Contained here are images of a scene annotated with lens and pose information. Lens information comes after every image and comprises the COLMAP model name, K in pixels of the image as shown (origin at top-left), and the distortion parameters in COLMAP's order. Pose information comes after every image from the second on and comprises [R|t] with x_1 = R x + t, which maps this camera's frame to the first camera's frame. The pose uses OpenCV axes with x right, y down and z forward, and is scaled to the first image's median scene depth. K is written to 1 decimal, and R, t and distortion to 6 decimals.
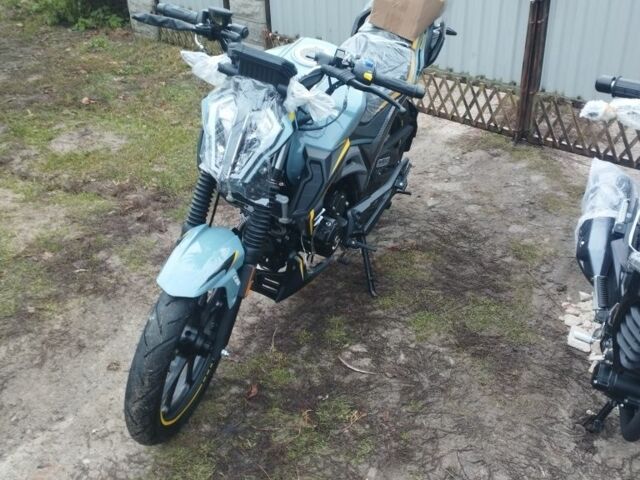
lens RADIAL K [[689.5, 0, 321.7], [0, 689.5, 242.2], [0, 0, 1]] dist [0.065619, 0.000000]
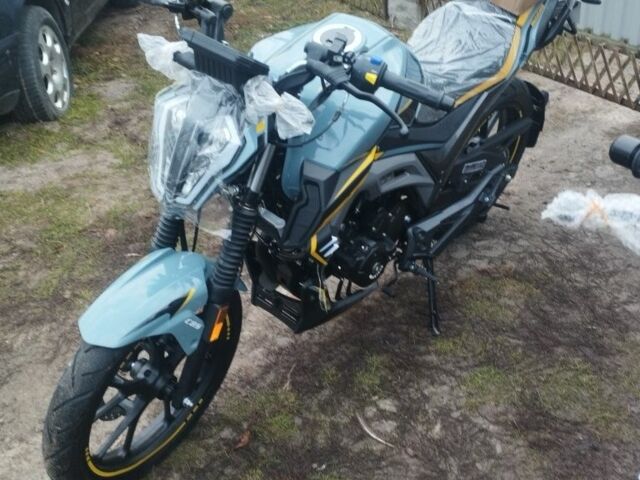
lens RADIAL K [[689.5, 0, 320.0], [0, 689.5, 241.1], [0, 0, 1]] dist [0.065619, 0.000000]
pose [[0.953579, 0.117285, -0.277366, 0.180283], [-0.097753, 0.991720, 0.083281, -0.095847], [0.284837, -0.052301, 0.957148, 0.216291]]
